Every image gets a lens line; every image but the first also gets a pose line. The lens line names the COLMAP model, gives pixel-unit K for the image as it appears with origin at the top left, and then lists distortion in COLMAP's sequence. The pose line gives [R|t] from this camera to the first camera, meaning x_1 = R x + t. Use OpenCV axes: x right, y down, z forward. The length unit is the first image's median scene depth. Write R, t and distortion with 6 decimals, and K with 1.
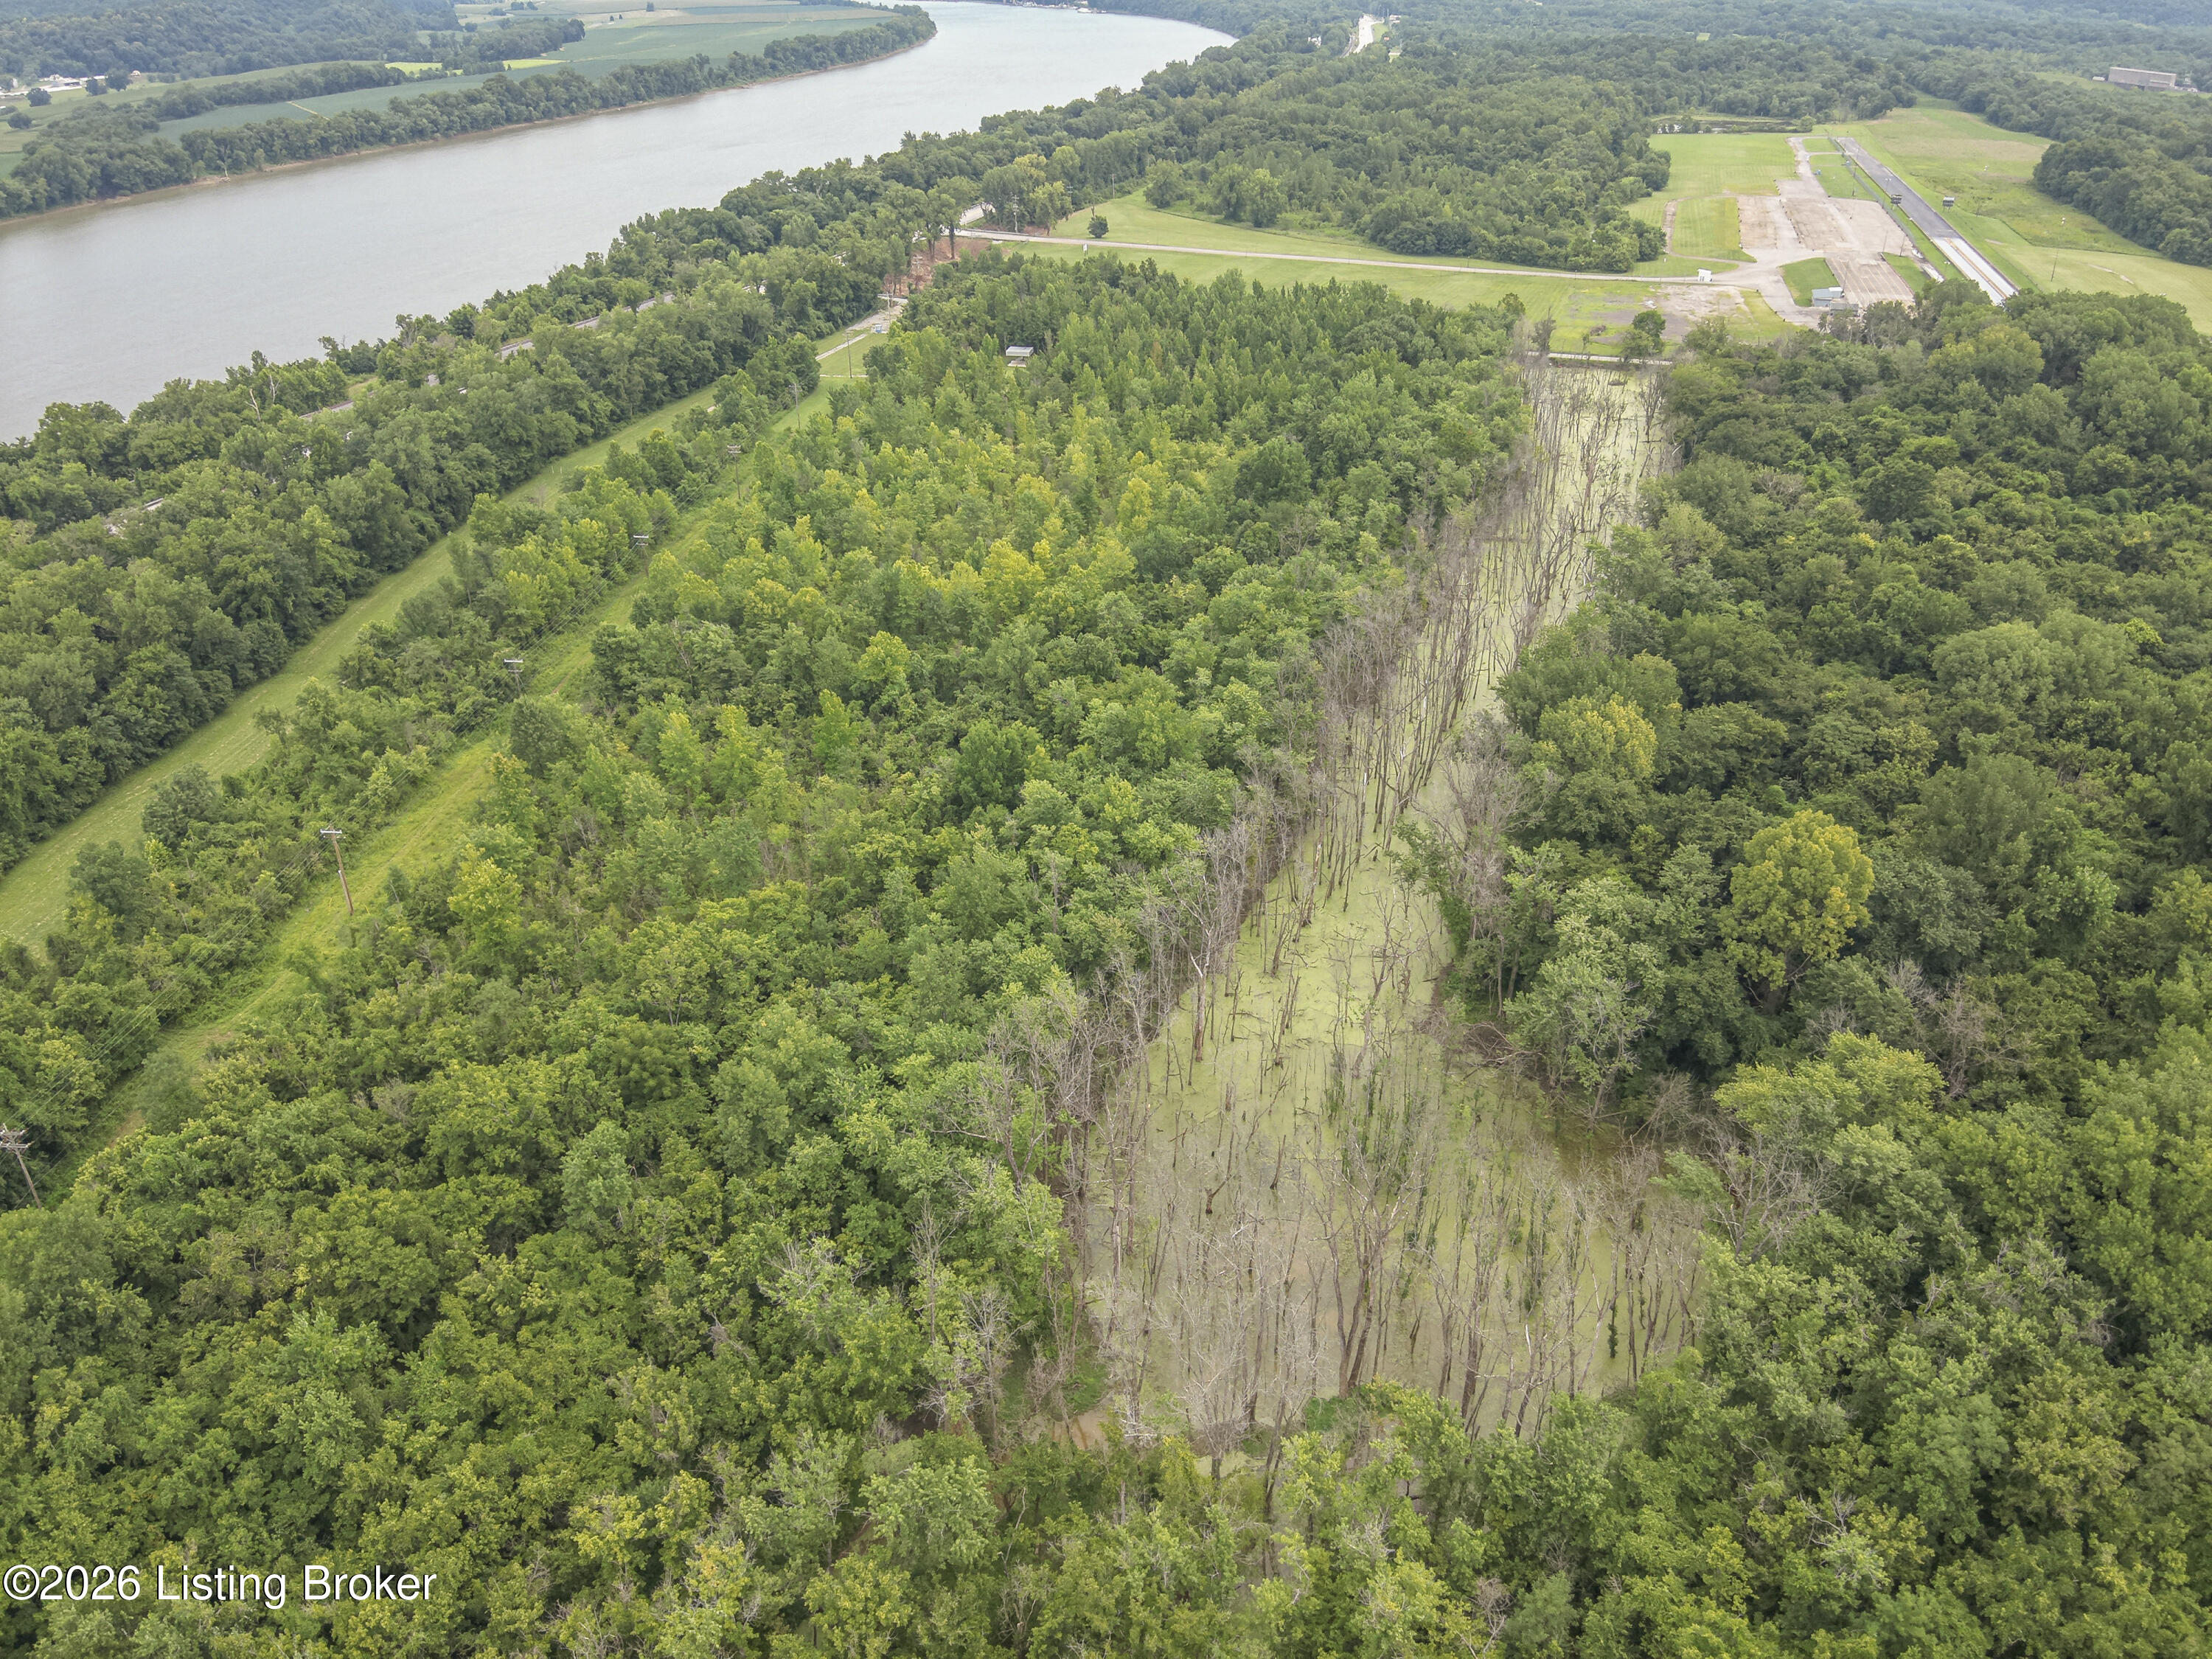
lens RADIAL K [[1624.5, 0, 1114.5], [0, 1624.5, 827.5], [0, 0, 1]] dist [0.081013, -0.176049]
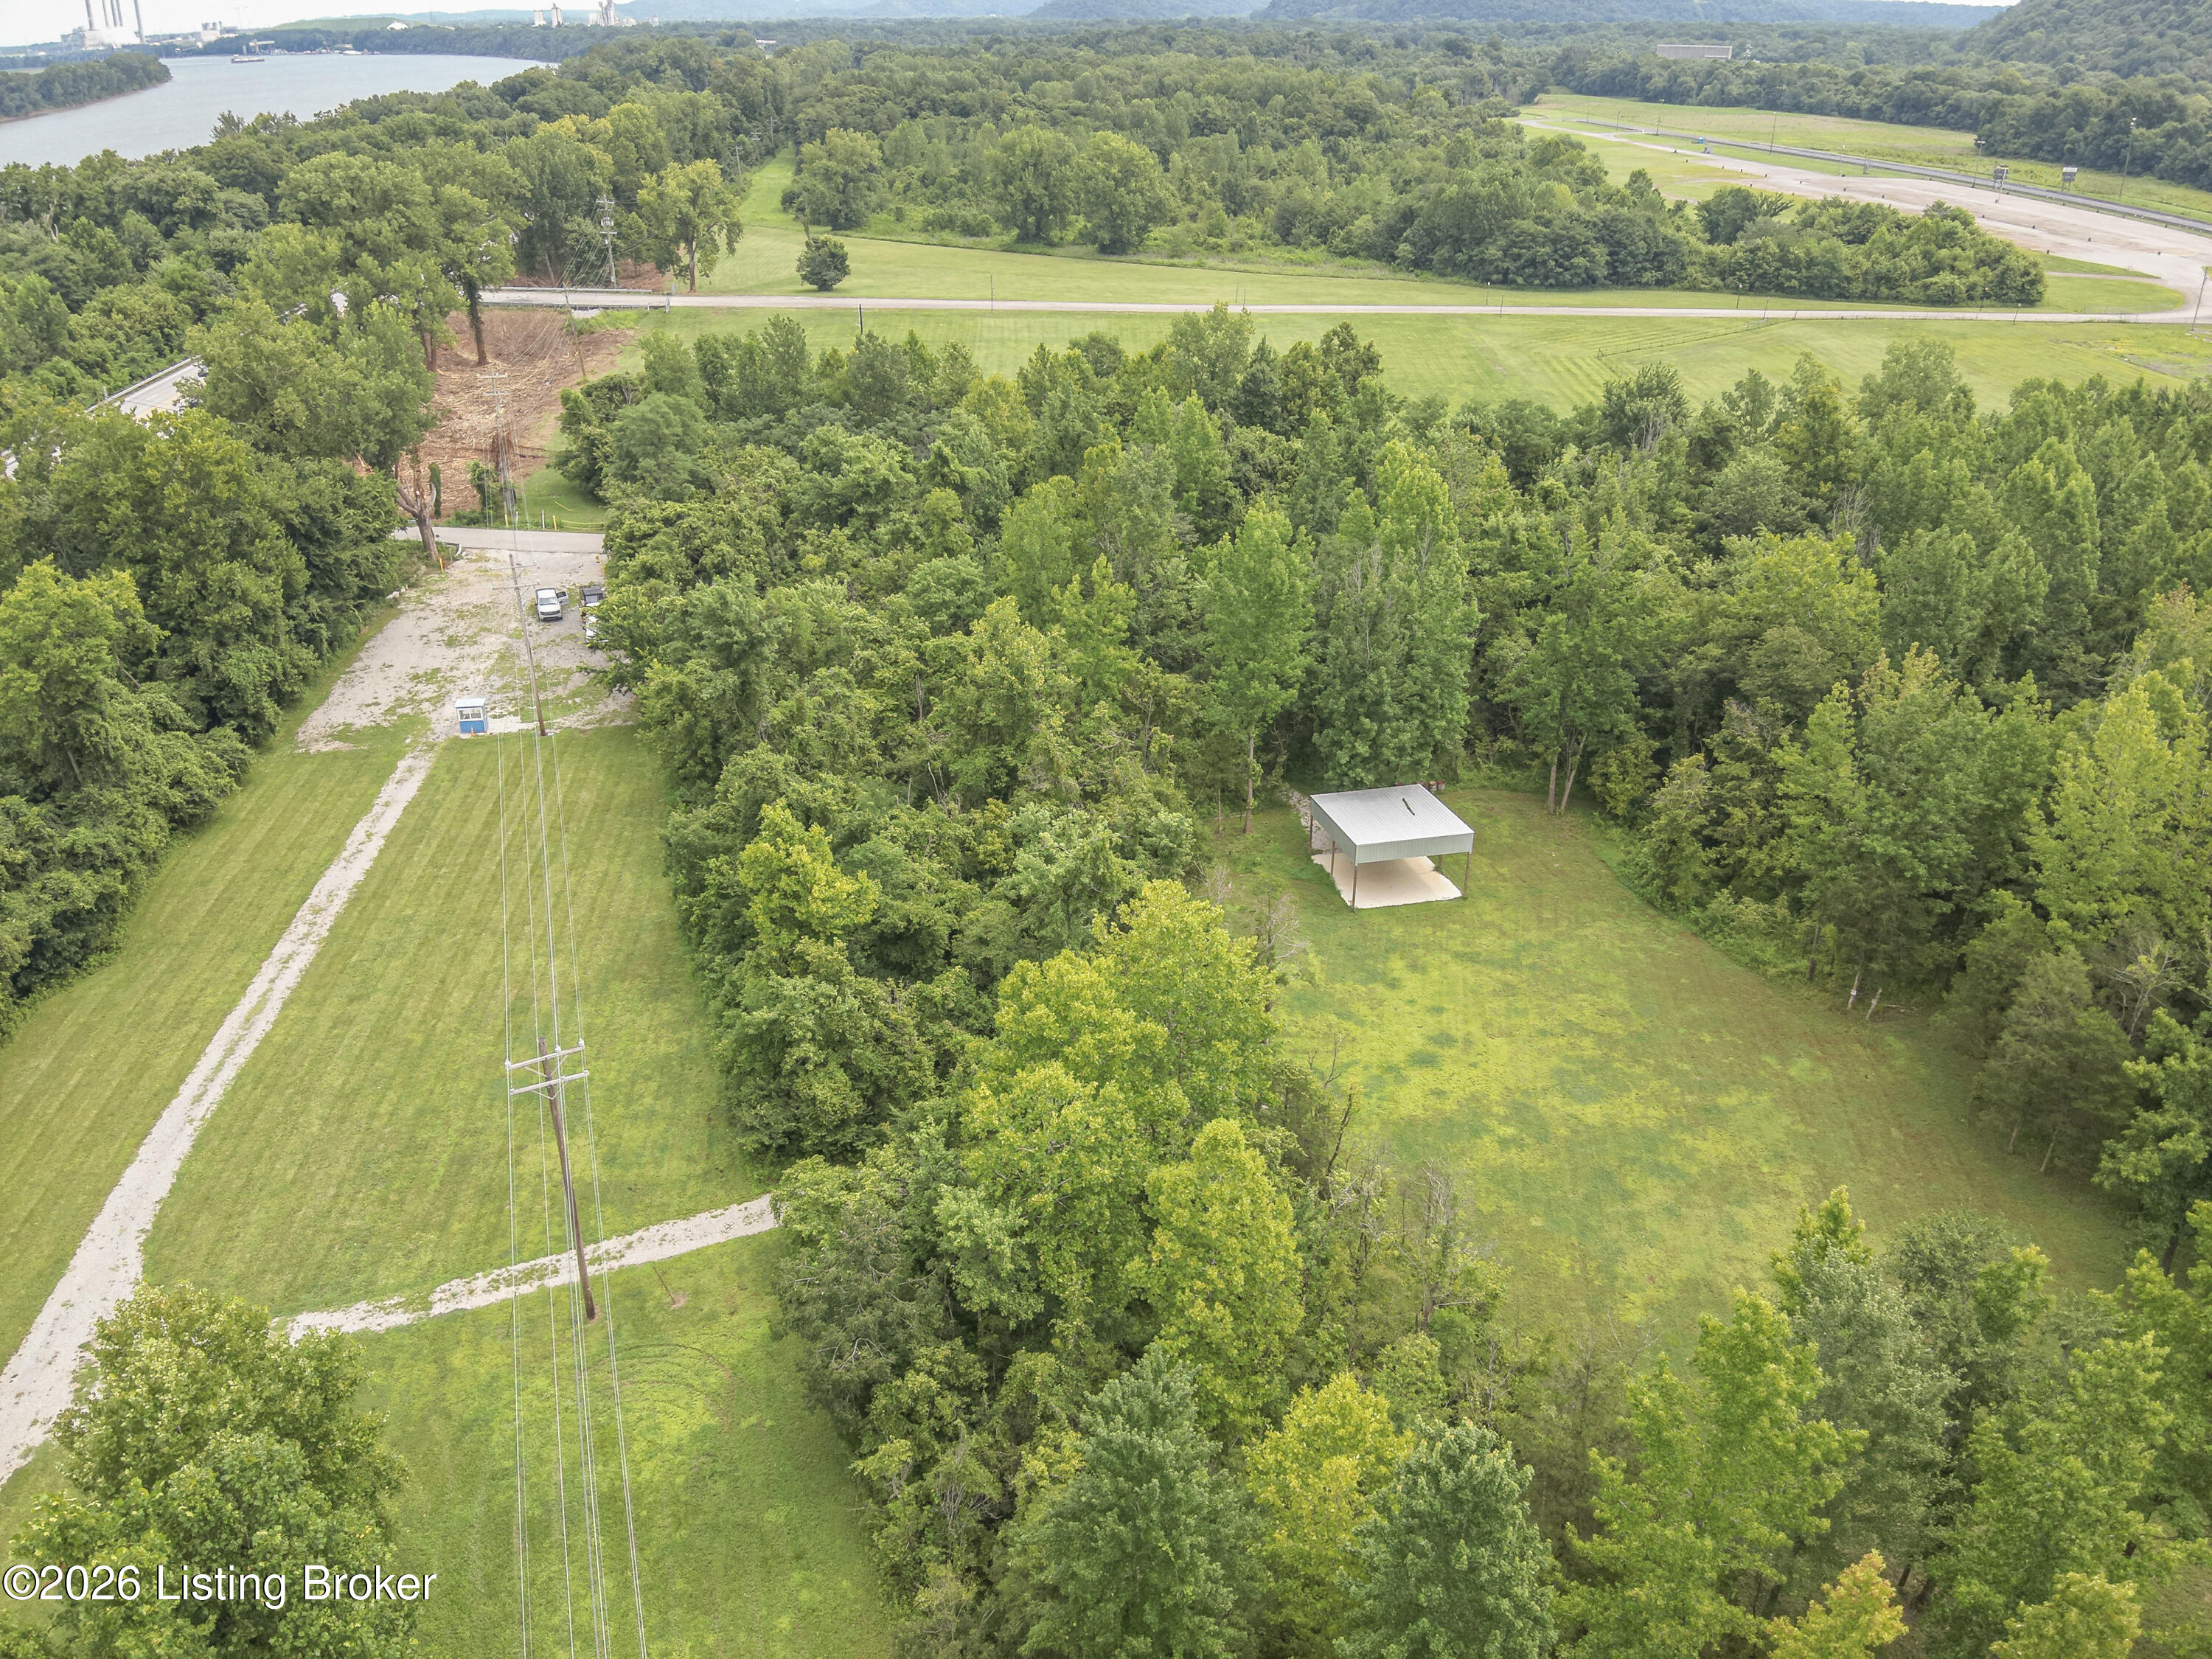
lens RADIAL K [[1624.5, 0, 1114.5], [0, 1624.5, 827.5], [0, 0, 1]] dist [0.081013, -0.176049]
pose [[0.919032, -0.167928, 0.356623, -0.227494], [0.179728, 0.983716, 0.000049, -0.429136], [-0.350825, 0.064050, 0.934248, 1.197863]]
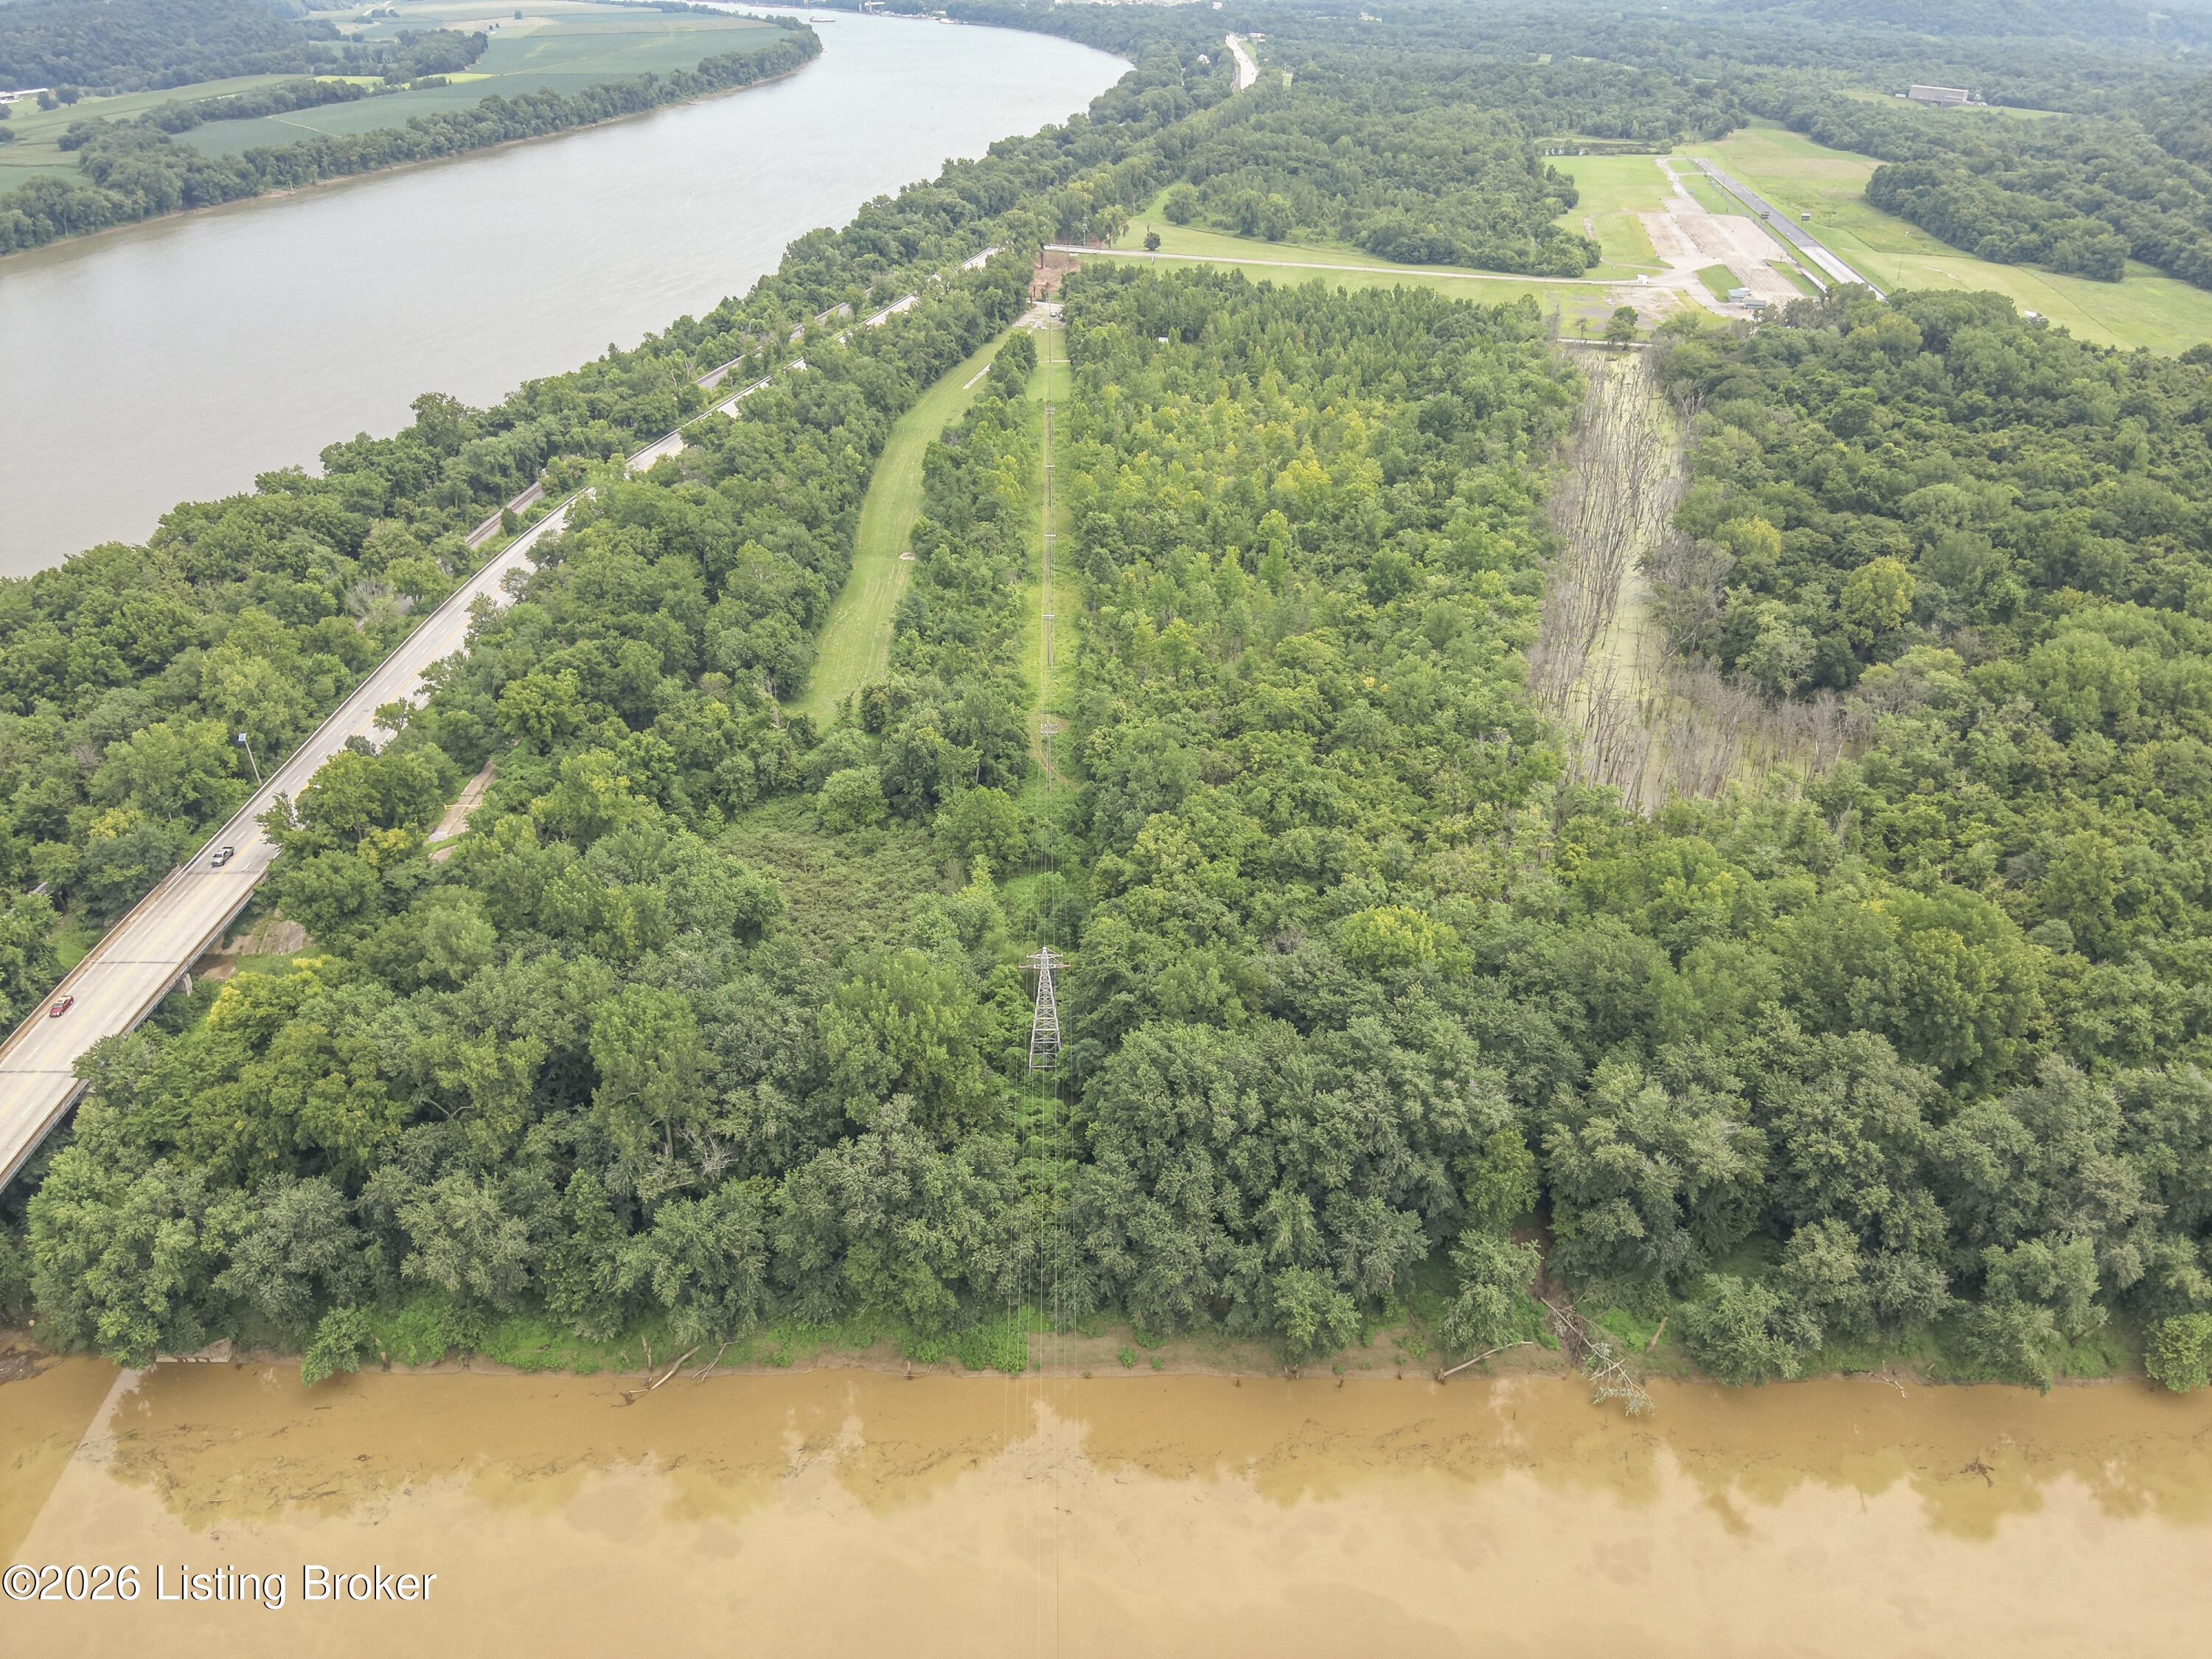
lens RADIAL K [[1624.5, 0, 1114.5], [0, 1624.5, 827.5], [0, 0, 1]] dist [0.081013, -0.176049]
pose [[0.994194, -0.038180, 0.100600, -0.359131], [0.038081, 0.999270, 0.002913, 0.139362], [-0.100638, 0.000935, 0.994923, -0.447618]]
